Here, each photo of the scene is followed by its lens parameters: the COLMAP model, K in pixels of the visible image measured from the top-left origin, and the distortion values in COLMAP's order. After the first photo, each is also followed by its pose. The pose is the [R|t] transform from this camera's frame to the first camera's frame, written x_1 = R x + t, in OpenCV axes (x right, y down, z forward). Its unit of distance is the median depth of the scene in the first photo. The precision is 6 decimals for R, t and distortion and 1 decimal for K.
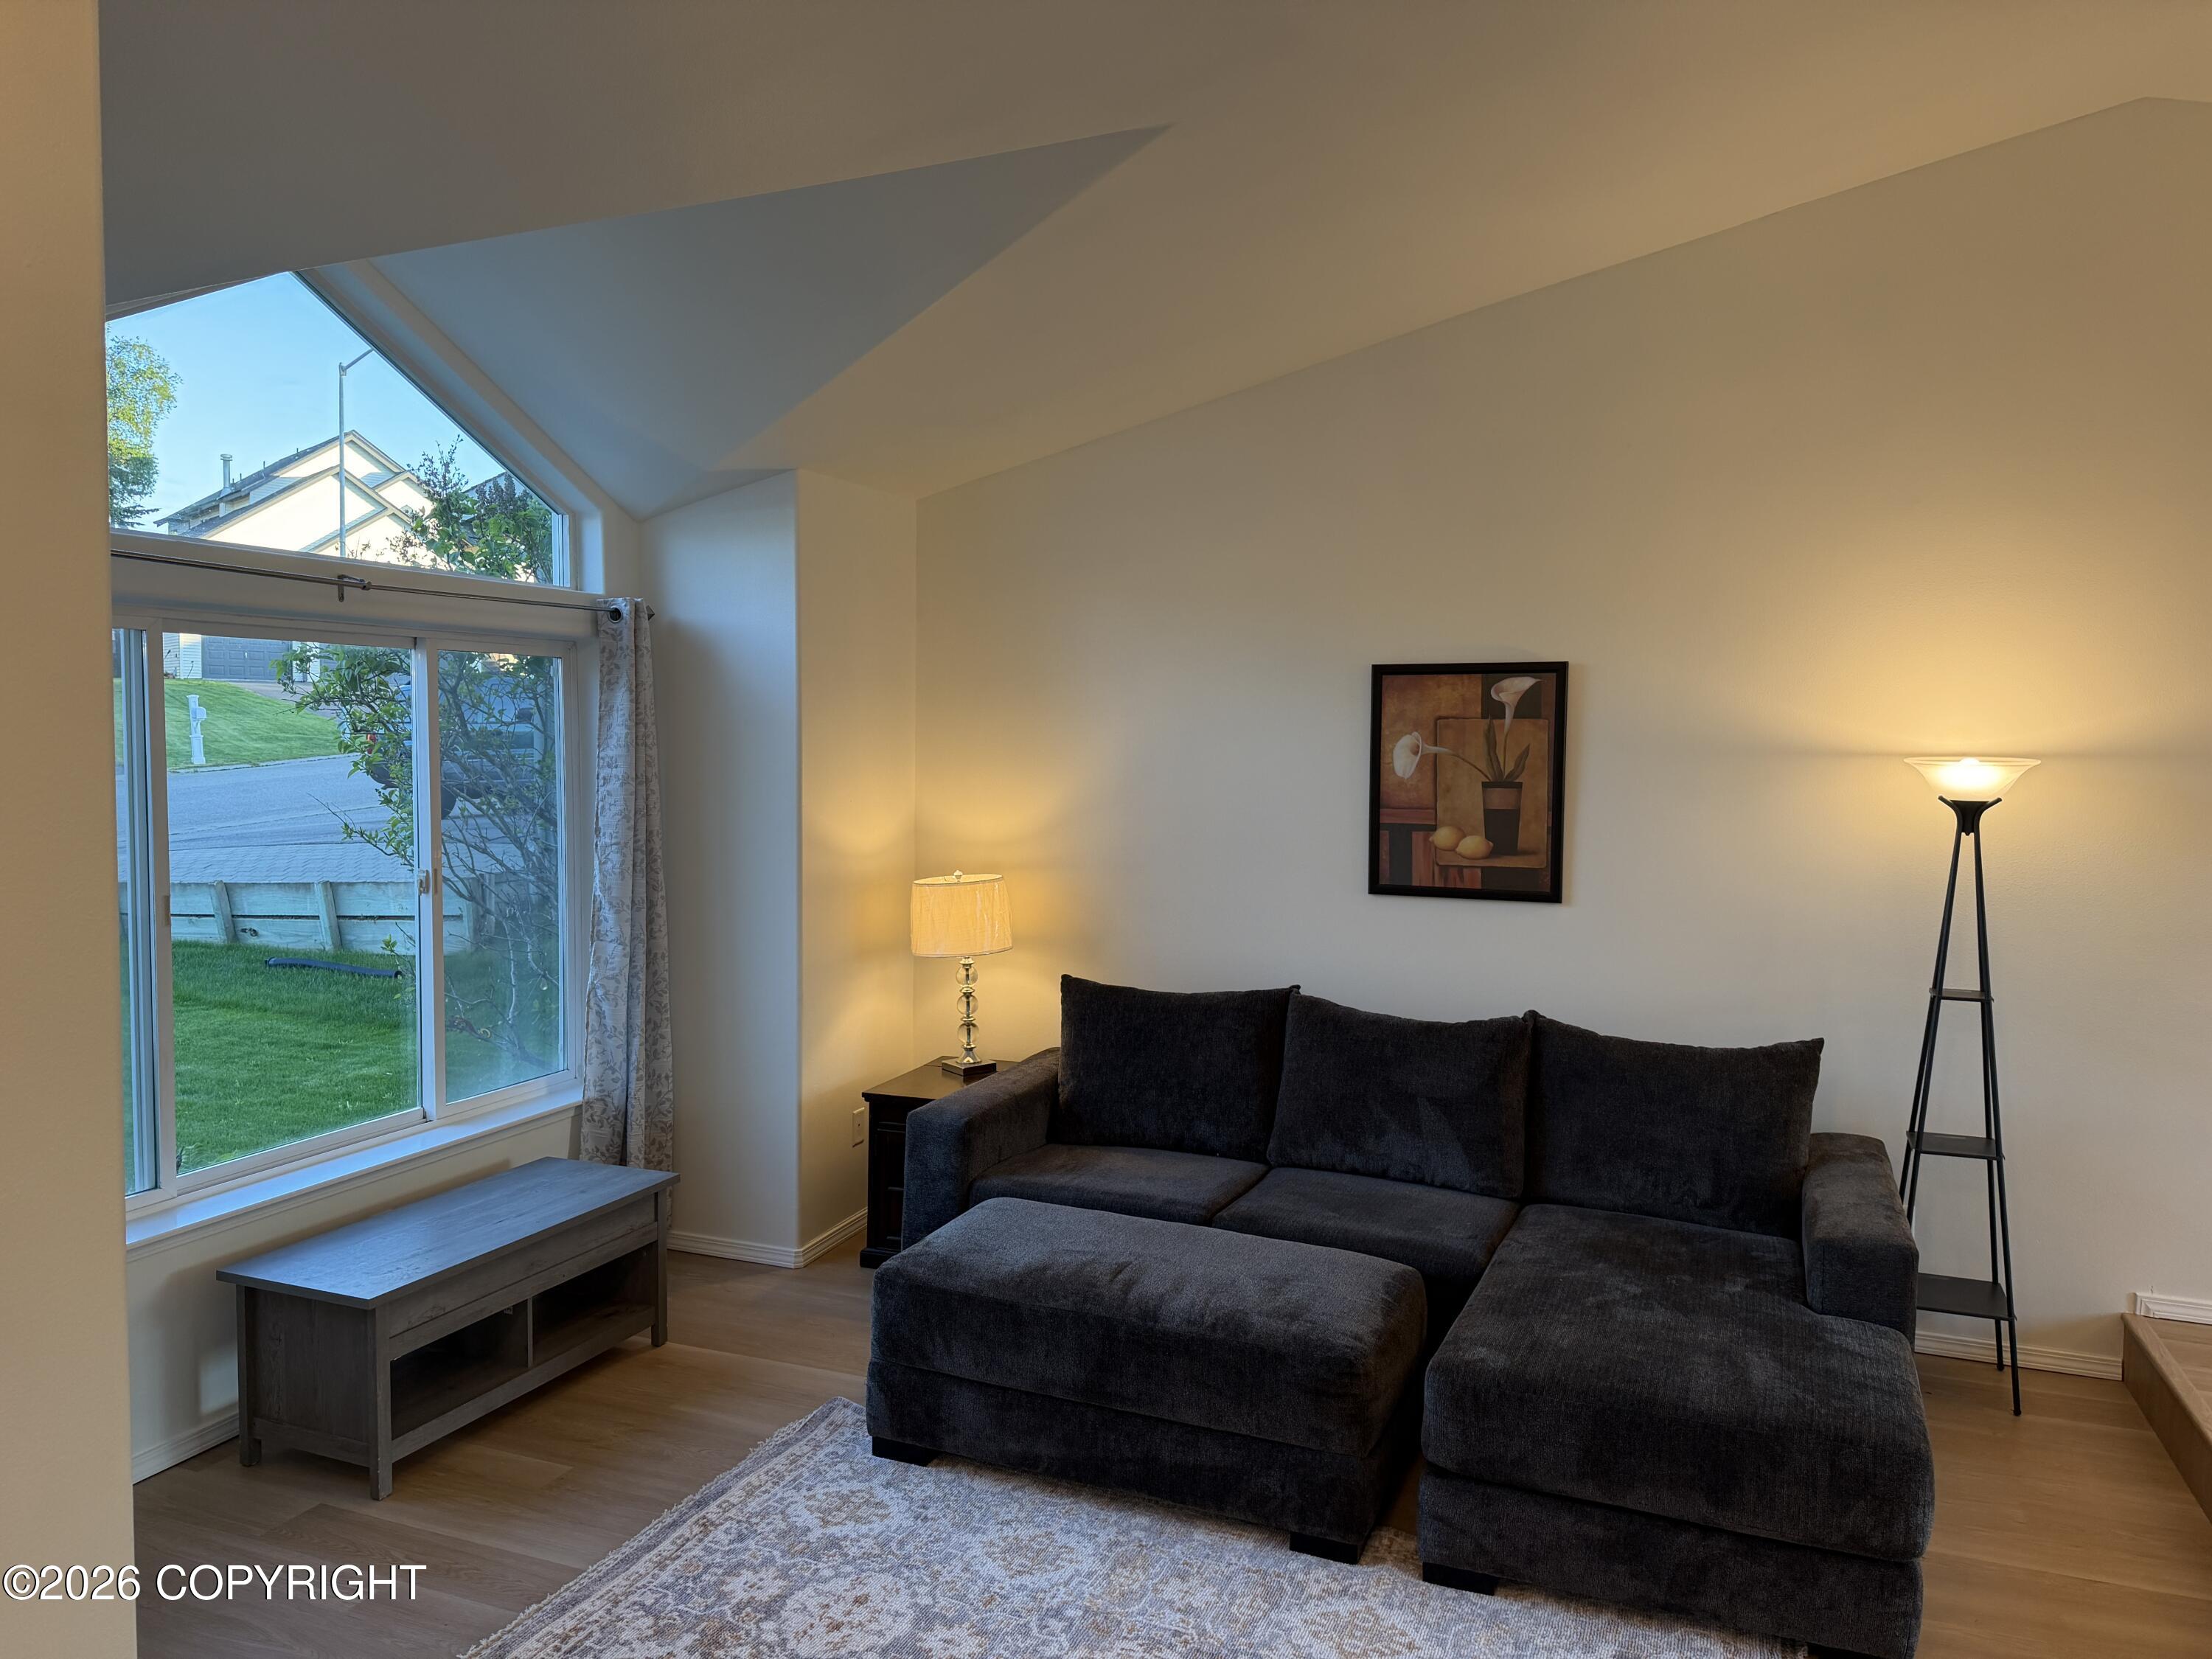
lens RADIAL K [[1556.6, 0, 1105.4], [0, 1556.6, 792.3], [0, 0, 1]] dist [0.064891, -0.108650]
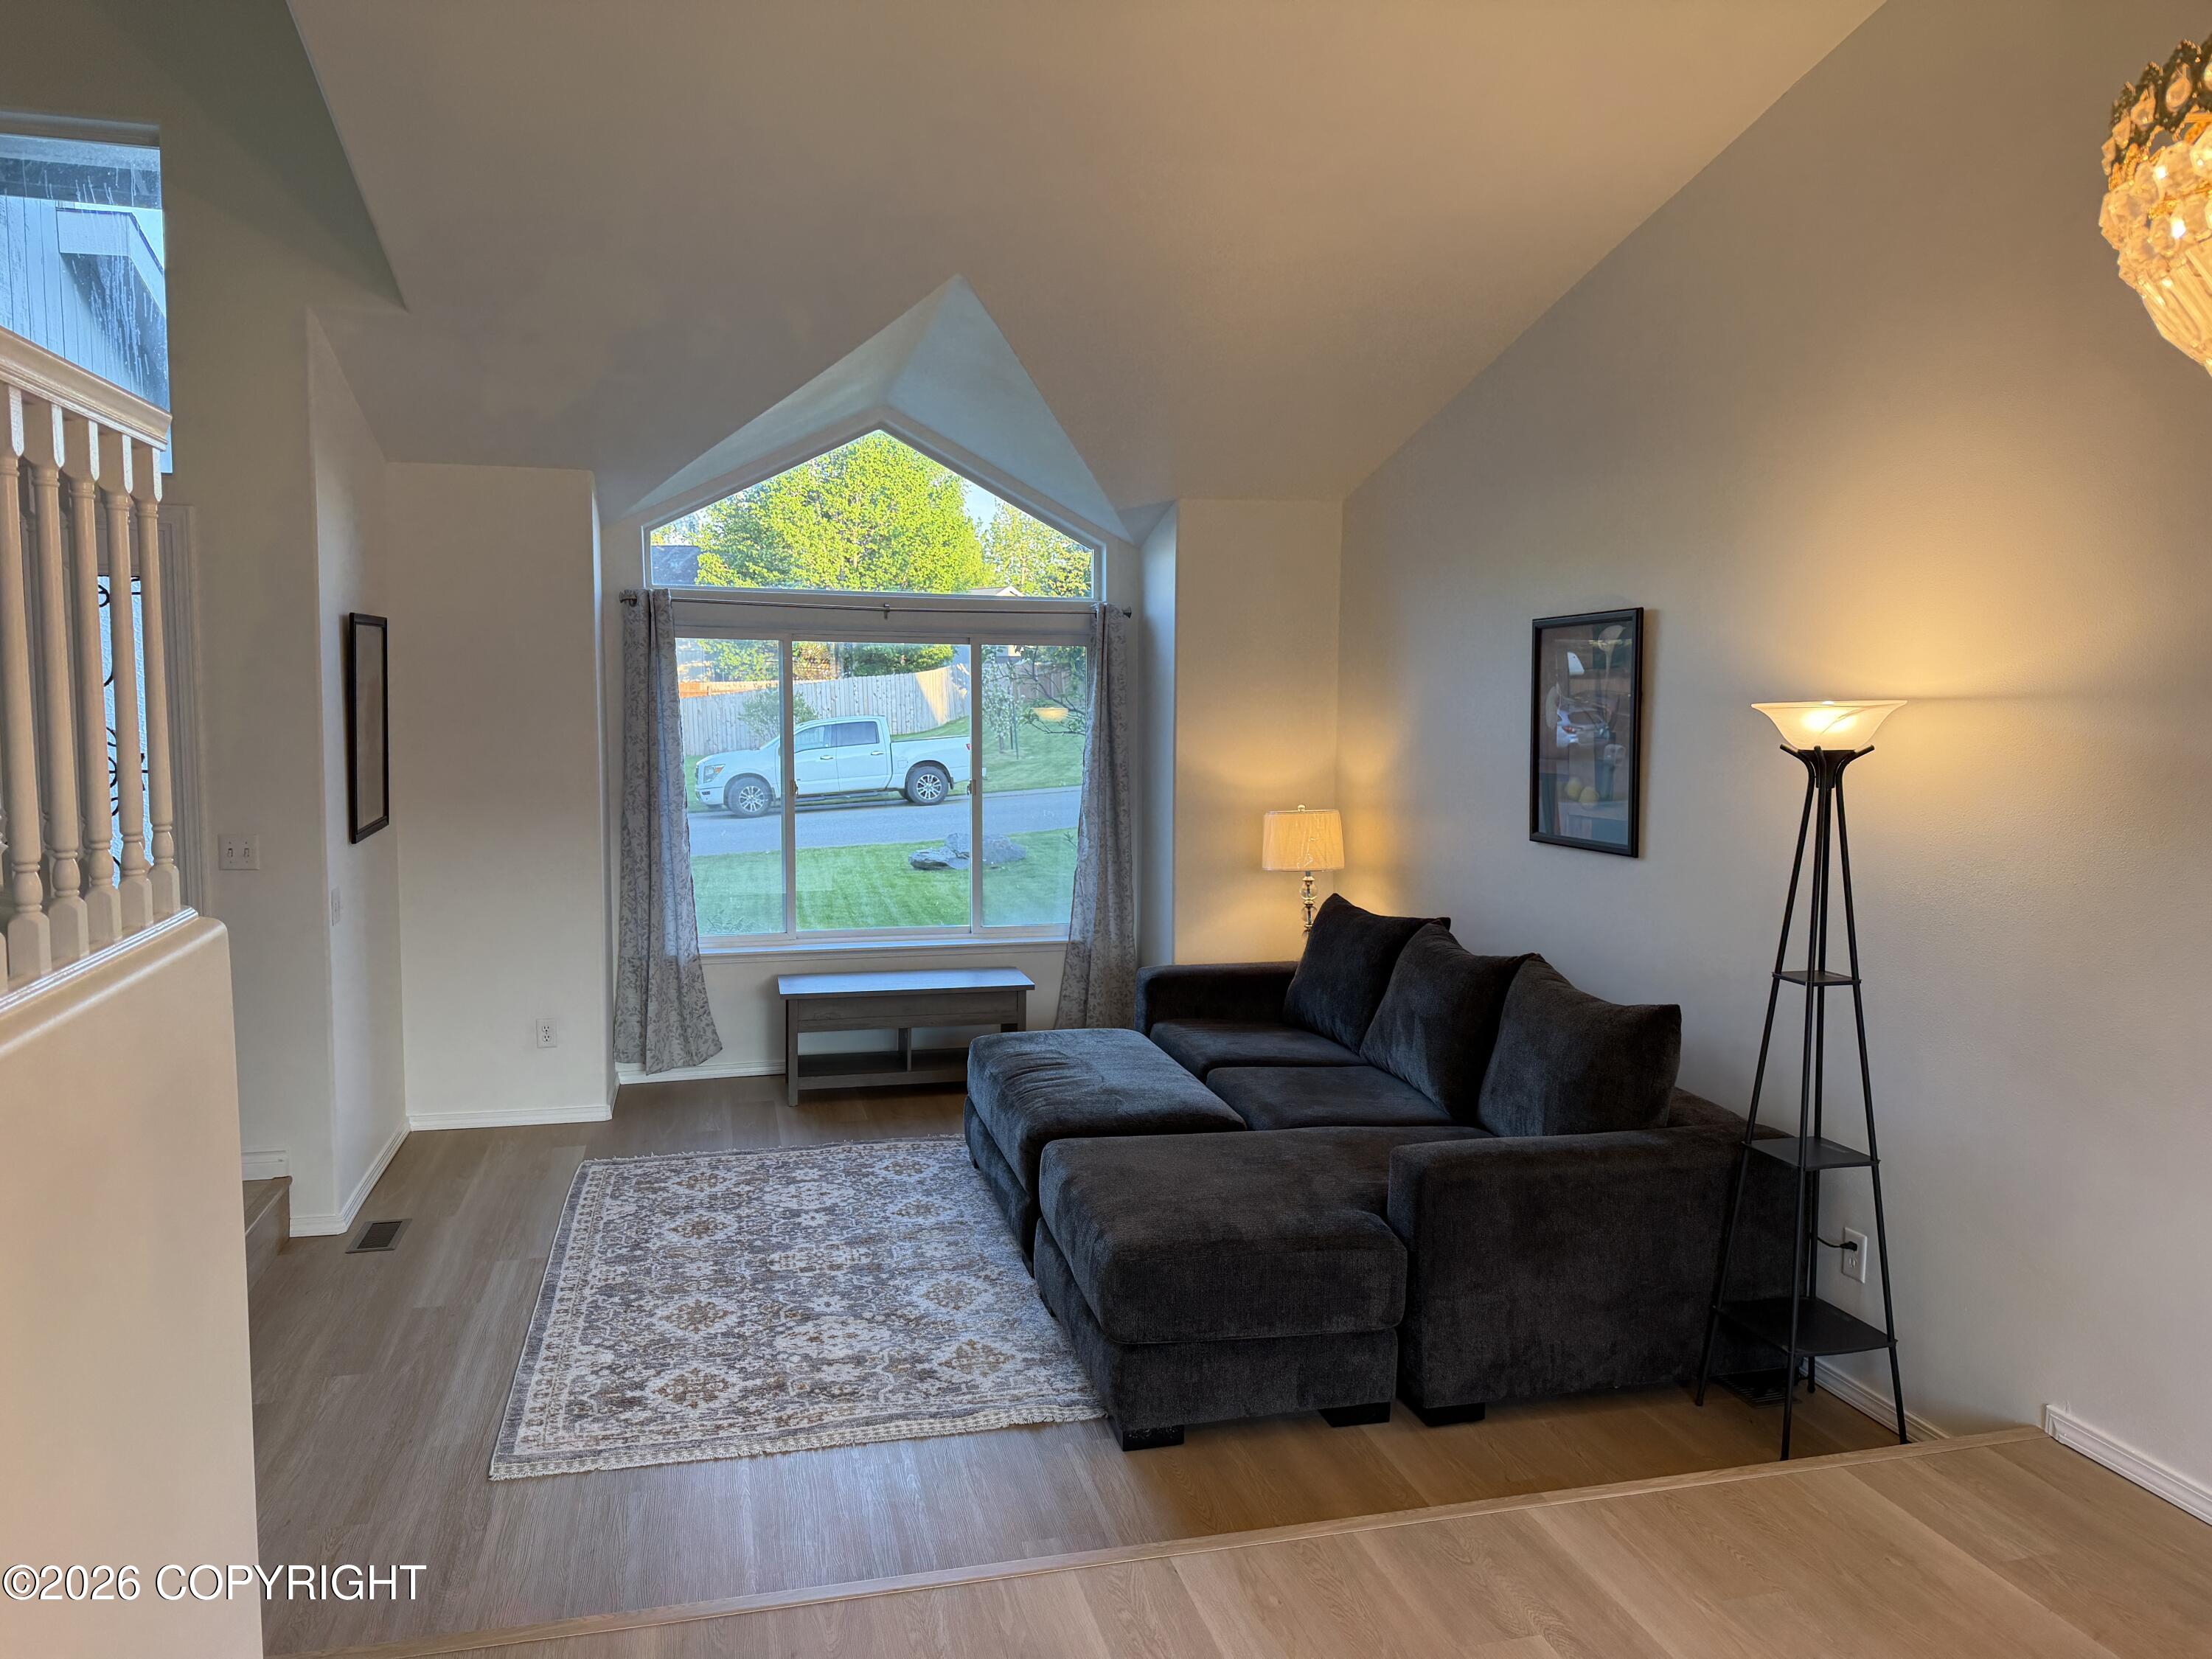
lens RADIAL K [[1521.6, 0, 1122.3], [0, 1521.6, 831.6], [0, 0, 1]] dist [0.065084, -0.102998]
pose [[0.593888, 0.059751, -0.802326, 0.964780], [-0.030586, 0.998194, 0.051698, 0.016917], [0.803966, -0.006163, 0.594643, 0.194112]]
